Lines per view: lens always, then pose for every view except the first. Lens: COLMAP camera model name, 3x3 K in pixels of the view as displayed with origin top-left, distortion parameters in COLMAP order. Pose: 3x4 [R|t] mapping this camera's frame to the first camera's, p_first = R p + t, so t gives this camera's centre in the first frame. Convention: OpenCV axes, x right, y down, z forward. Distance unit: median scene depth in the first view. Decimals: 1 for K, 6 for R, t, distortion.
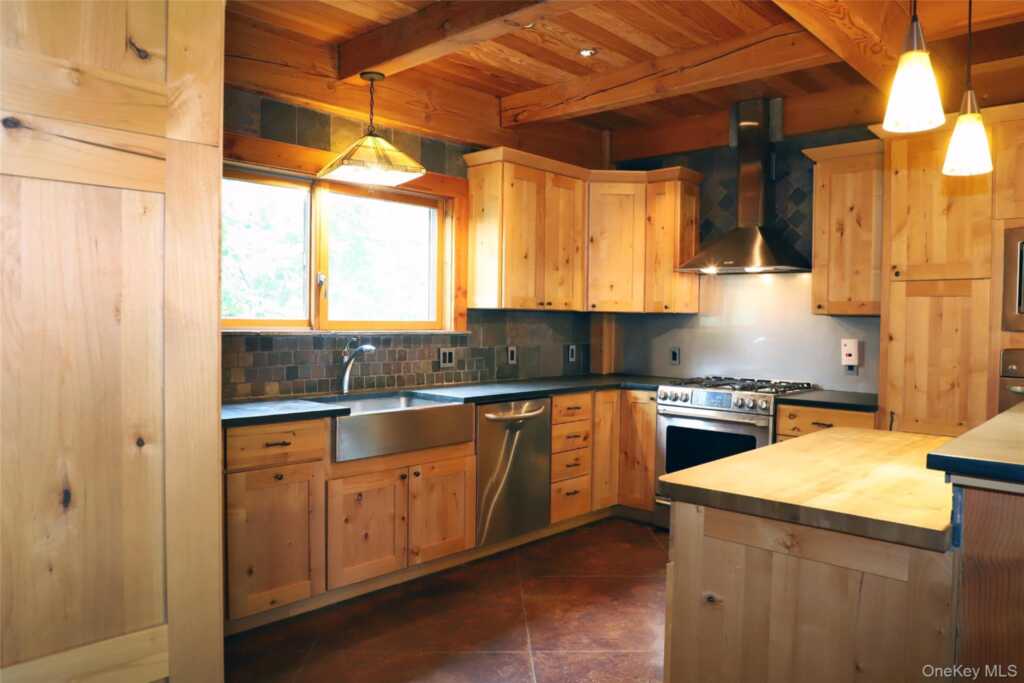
lens RADIAL K [[715.8, 0, 511.6], [0, 715.8, 343.0], [0, 0, 1]] dist [-0.066292, 0.034967]
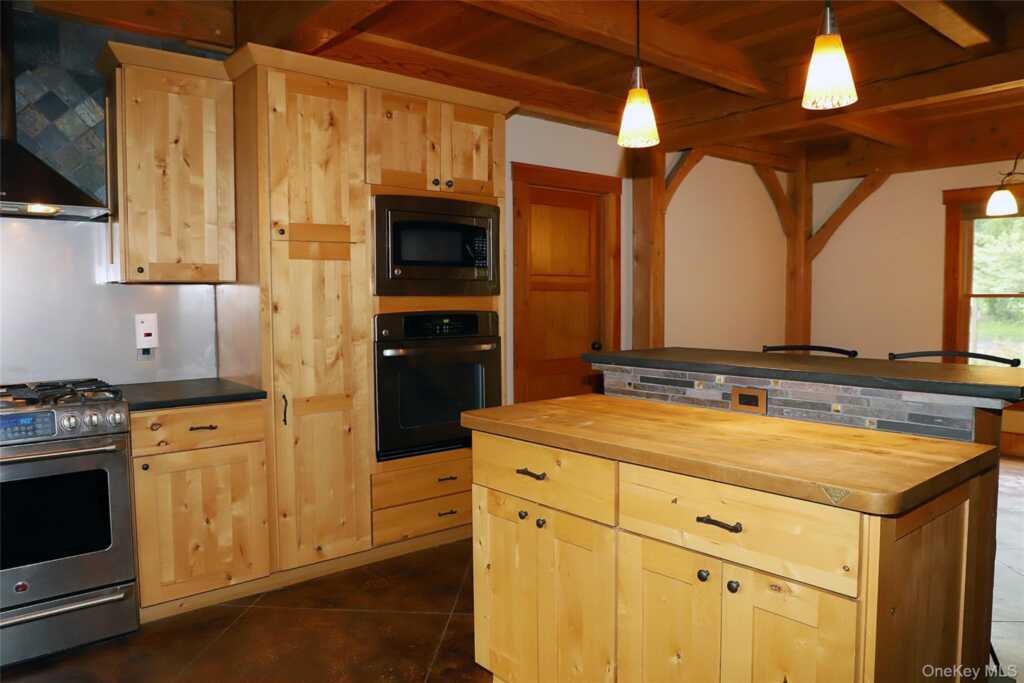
lens RADIAL K [[715.8, 0, 510.7], [0, 715.8, 336.2], [0, 0, 1]] dist [-0.066292, 0.034967]
pose [[0.130382, -0.067828, 0.989141, -0.264837], [0.042631, 0.997118, 0.062755, -0.015033], [-0.990547, 0.033986, 0.132897, 0.621232]]
